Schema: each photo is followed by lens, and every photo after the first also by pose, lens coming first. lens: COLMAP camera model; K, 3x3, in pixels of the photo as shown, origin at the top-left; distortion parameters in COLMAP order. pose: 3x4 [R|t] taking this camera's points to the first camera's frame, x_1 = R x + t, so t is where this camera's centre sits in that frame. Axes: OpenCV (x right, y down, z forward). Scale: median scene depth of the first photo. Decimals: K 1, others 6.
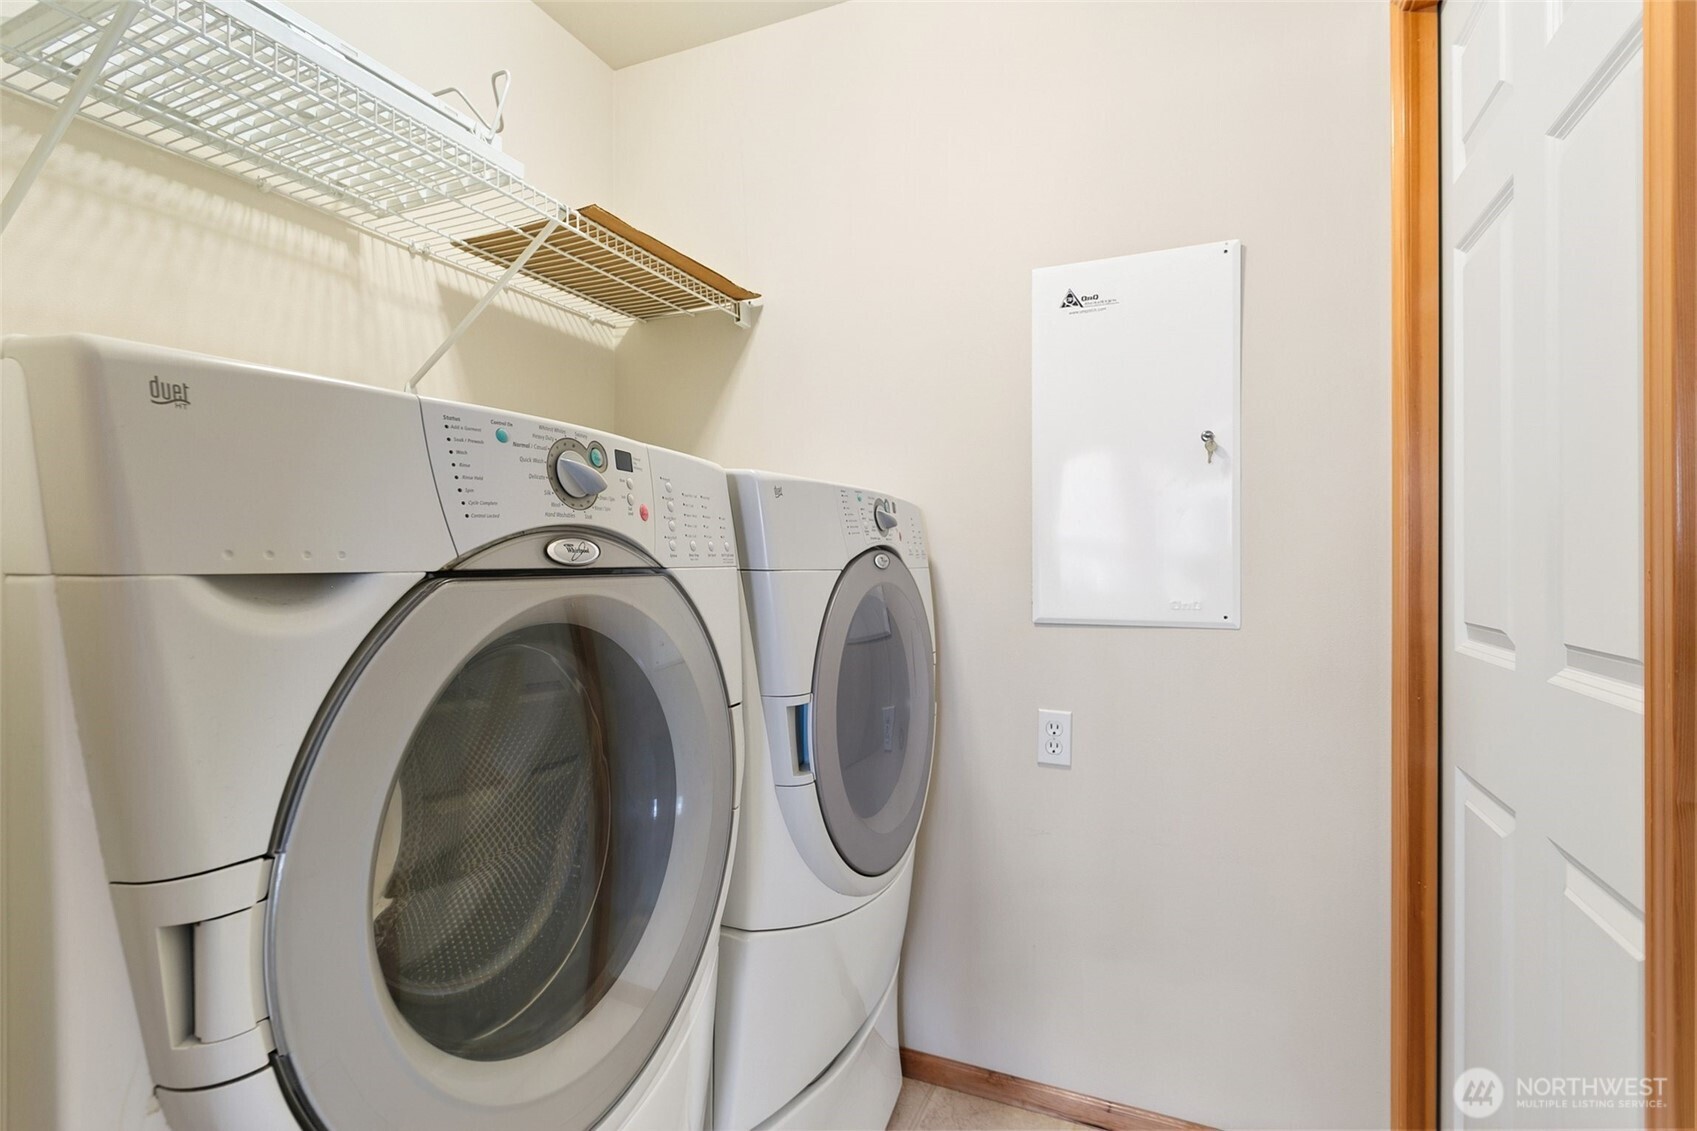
lens RADIAL K [[806.6, 0, 852.1], [0, 806.6, 559.1], [0, 0, 1]] dist [0.023187, -0.000301]
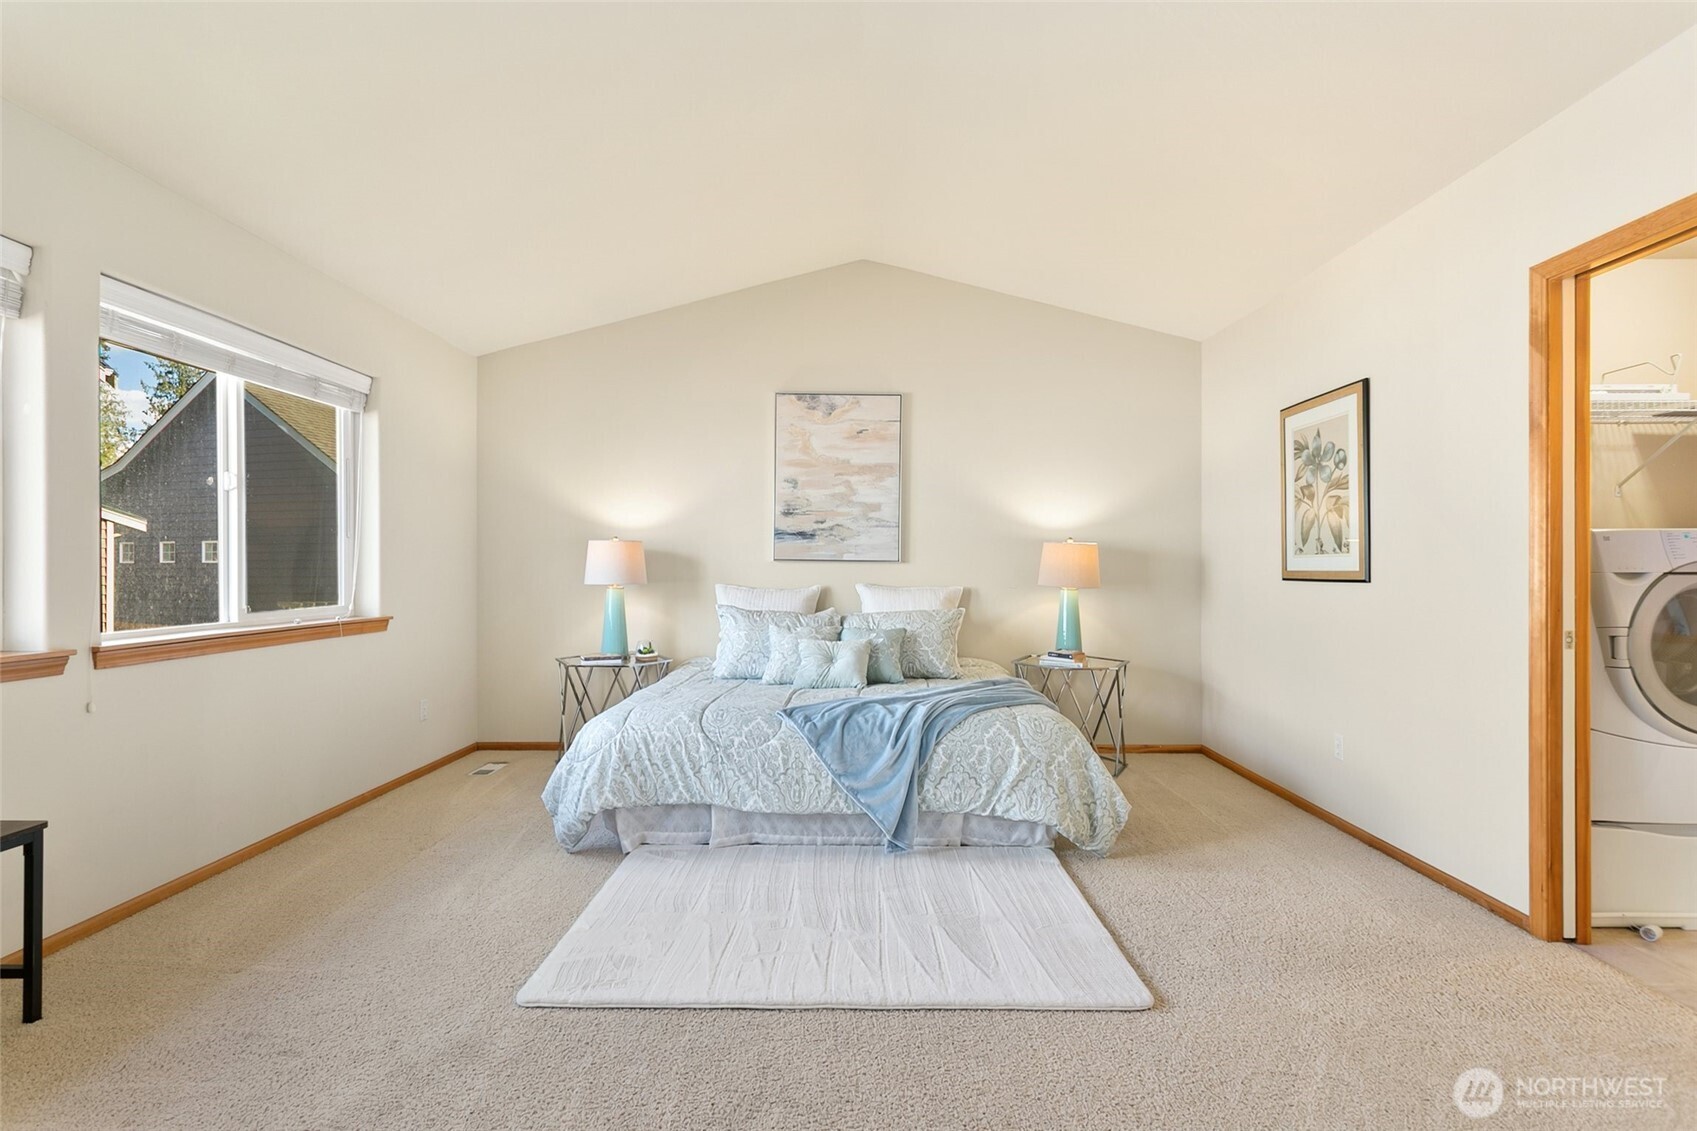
lens RADIAL K [[806.6, 0, 852.1], [0, 806.6, 559.1], [0, 0, 1]] dist [0.023187, -0.000301]
pose [[0.396242, 0.003721, -0.918139, 1.636828], [0.000431, 0.999991, 0.004239, -0.071524], [0.918146, -0.002076, 0.396236, -4.302901]]
